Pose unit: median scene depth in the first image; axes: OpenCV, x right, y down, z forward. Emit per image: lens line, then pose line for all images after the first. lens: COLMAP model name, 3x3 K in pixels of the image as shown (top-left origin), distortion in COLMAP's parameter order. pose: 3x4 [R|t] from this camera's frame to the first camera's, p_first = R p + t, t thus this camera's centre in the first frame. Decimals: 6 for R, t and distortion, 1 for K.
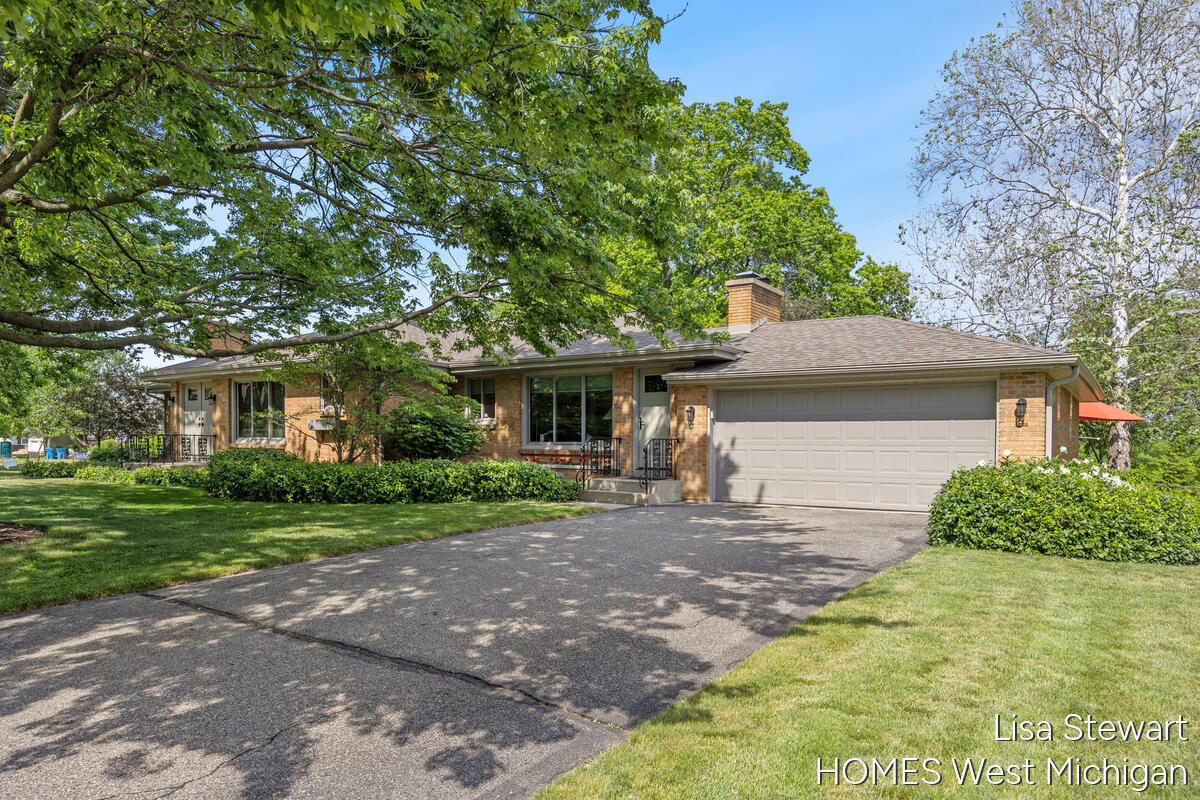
lens RADIAL K [[758.3, 0, 633.3], [0, 758.3, 399.8], [0, 0, 1]] dist [-0.061667, 0.001723]
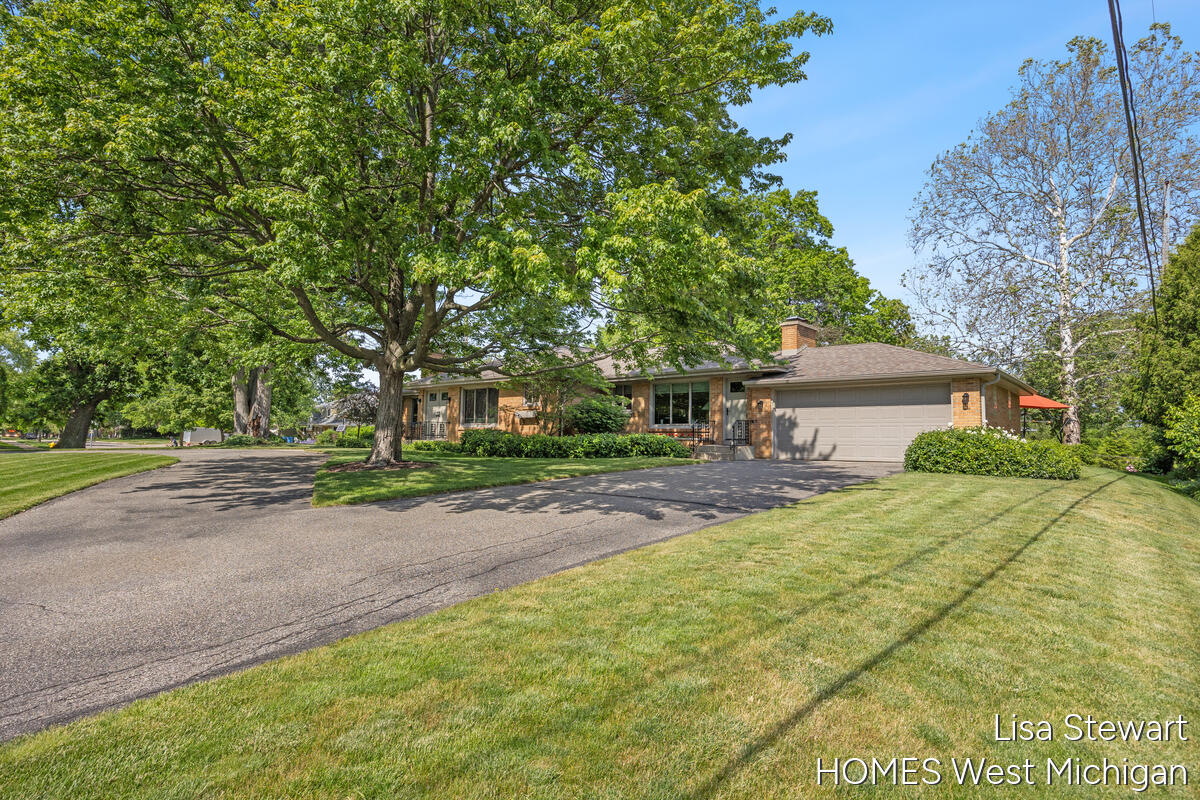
lens RADIAL K [[658.2, 0, 568.7], [0, 658.2, 385.0], [0, 0, 1]] dist [-0.027006, -0.001586]
pose [[0.986775, -0.012420, -0.161620, -0.081360], [0.008306, 0.999625, -0.026105, 0.006863], [0.161884, 0.024418, 0.986508, -0.374418]]
